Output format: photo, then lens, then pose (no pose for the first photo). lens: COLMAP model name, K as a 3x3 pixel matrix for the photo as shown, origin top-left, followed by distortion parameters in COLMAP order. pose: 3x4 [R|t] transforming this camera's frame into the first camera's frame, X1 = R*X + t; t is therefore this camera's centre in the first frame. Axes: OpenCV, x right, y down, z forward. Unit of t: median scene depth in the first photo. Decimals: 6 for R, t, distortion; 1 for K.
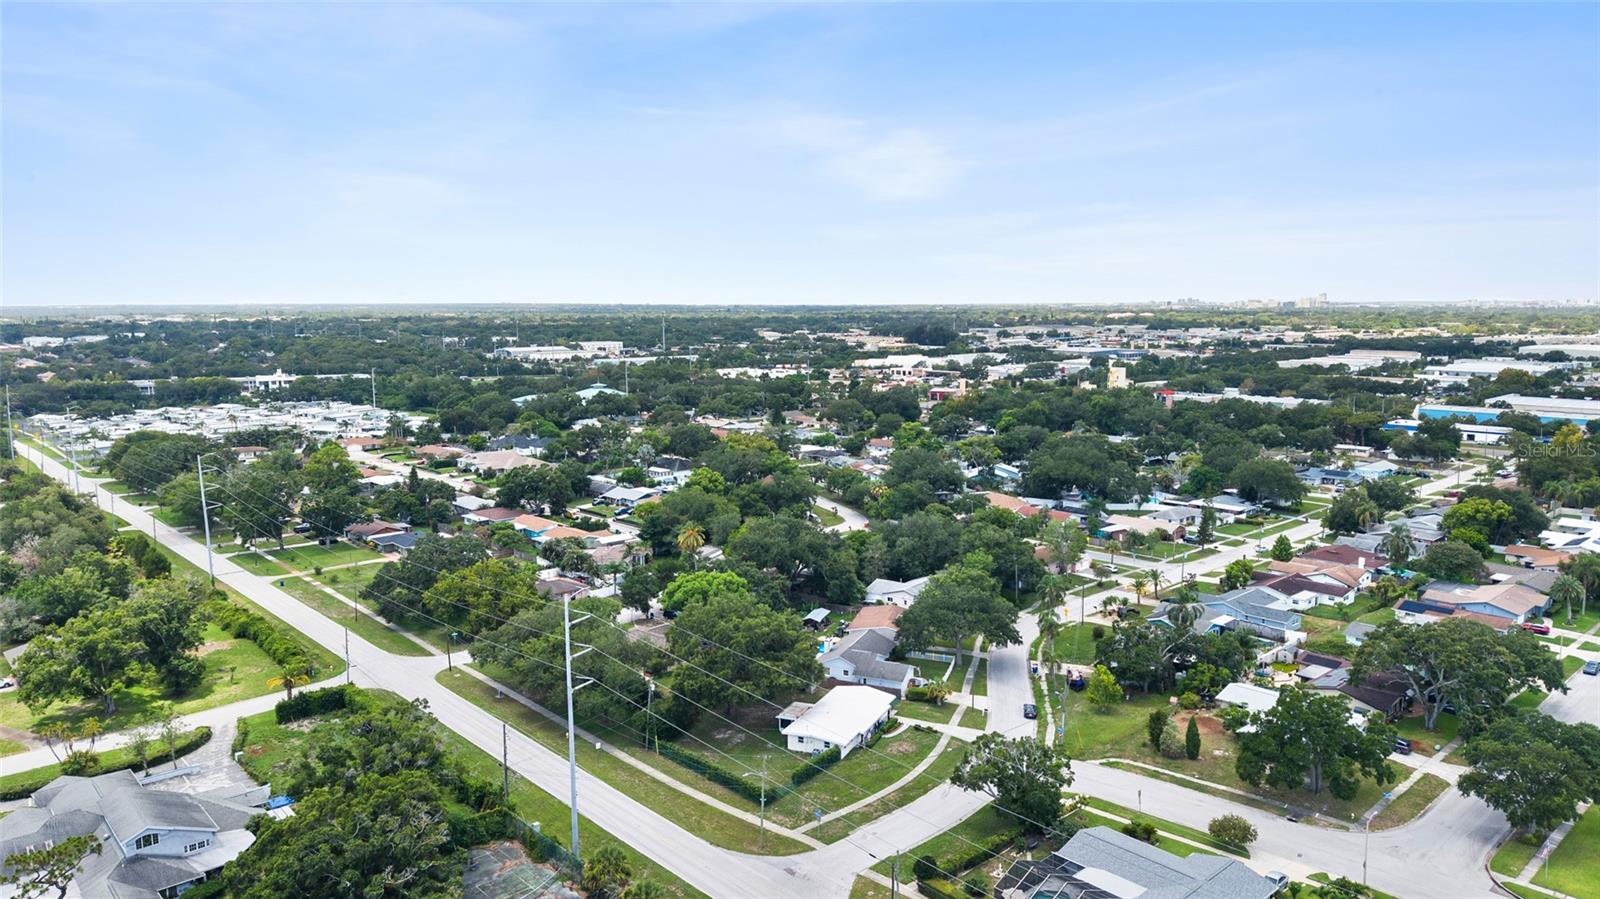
lens RADIAL K [[1054.4, 0, 800.0], [0, 1054.4, 449.5], [0, 0, 1]] dist [0.062082, -0.073503]
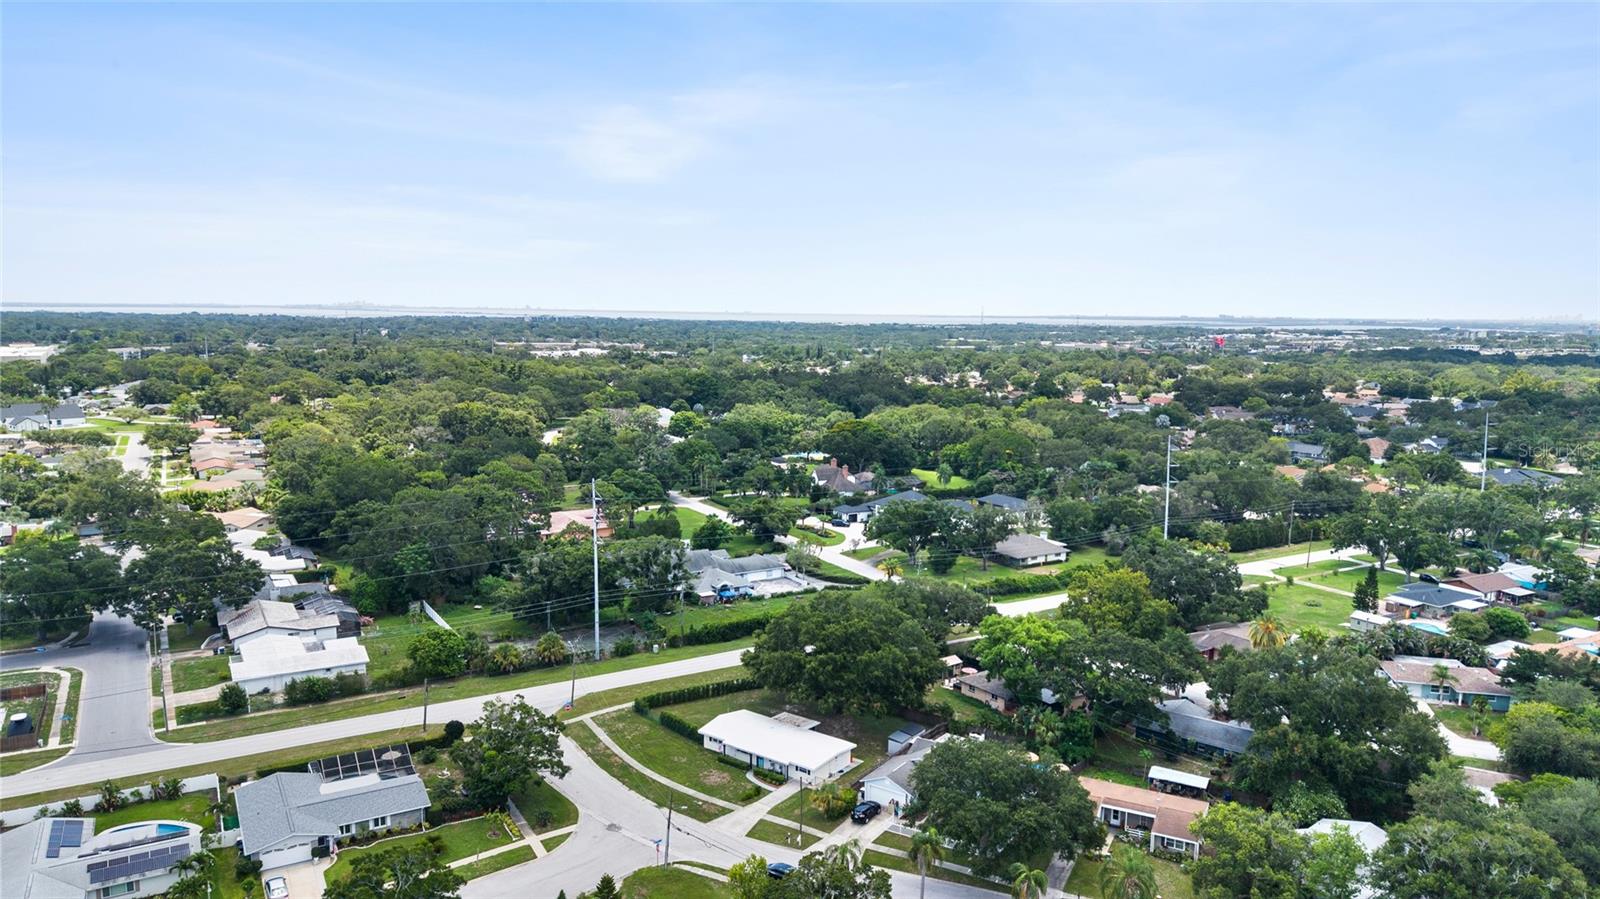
lens RADIAL K [[1054.4, 0, 800.0], [0, 1054.4, 449.5], [0, 0, 1]] dist [0.062082, -0.073503]
pose [[-0.204062, 0.122887, -0.971214, 0.844717], [-0.143393, 0.977638, 0.153829, -0.133040], [0.968399, 0.170656, -0.181877, 1.073454]]
